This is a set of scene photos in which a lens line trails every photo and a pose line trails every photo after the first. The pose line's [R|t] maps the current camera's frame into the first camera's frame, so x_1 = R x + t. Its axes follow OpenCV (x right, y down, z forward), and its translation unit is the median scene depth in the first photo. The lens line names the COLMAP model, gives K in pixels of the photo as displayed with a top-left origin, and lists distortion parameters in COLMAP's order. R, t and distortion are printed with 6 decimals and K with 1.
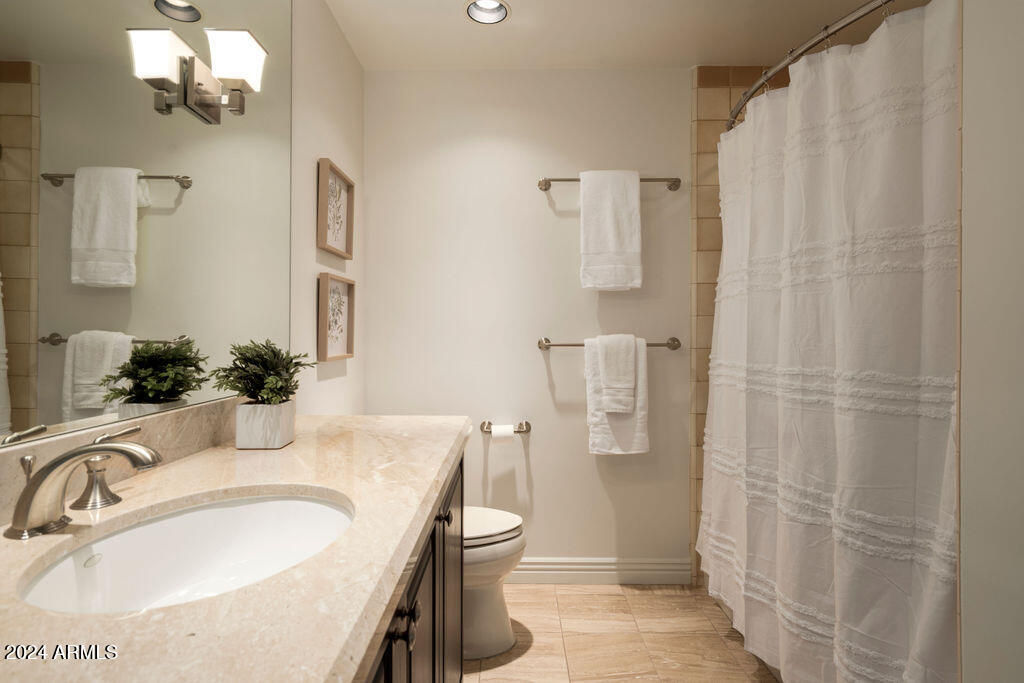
lens RADIAL K [[541.1, 0, 513.4], [0, 541.1, 333.6], [0, 0, 1]] dist [0.004693, 0.001168]
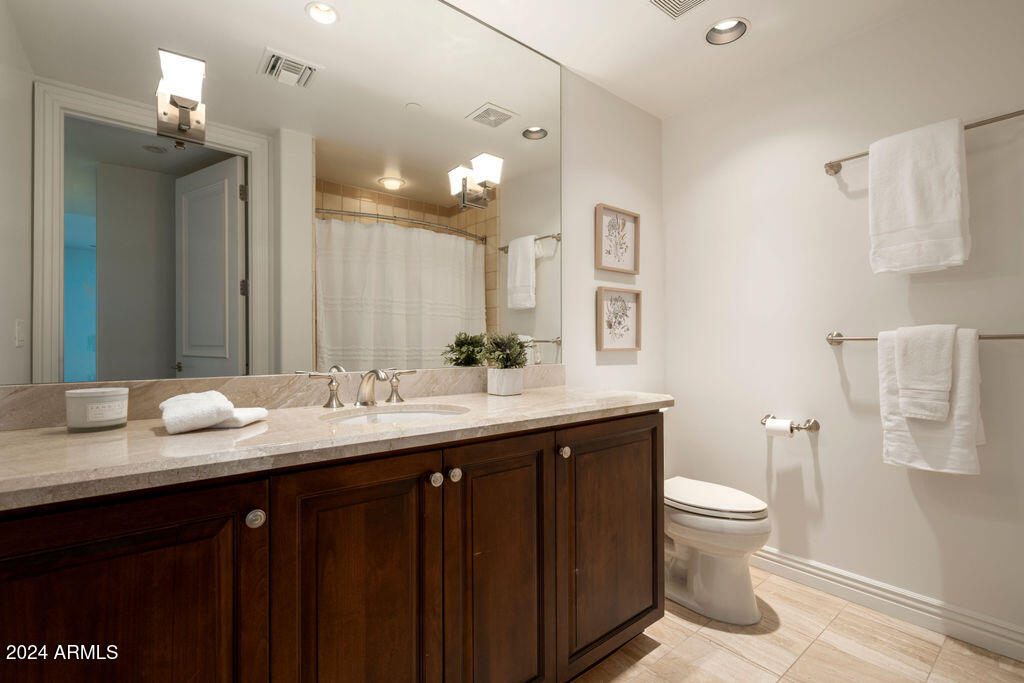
lens RADIAL K [[468.3, 0, 505.2], [0, 468.3, 343.2], [0, 0, 1]] dist [-0.001790, 0.000408]
pose [[0.623293, -0.008918, -0.781938, 0.353870], [0.004707, 0.999960, -0.007653, 0.032062], [0.781974, 0.001090, 0.623310, 0.056273]]
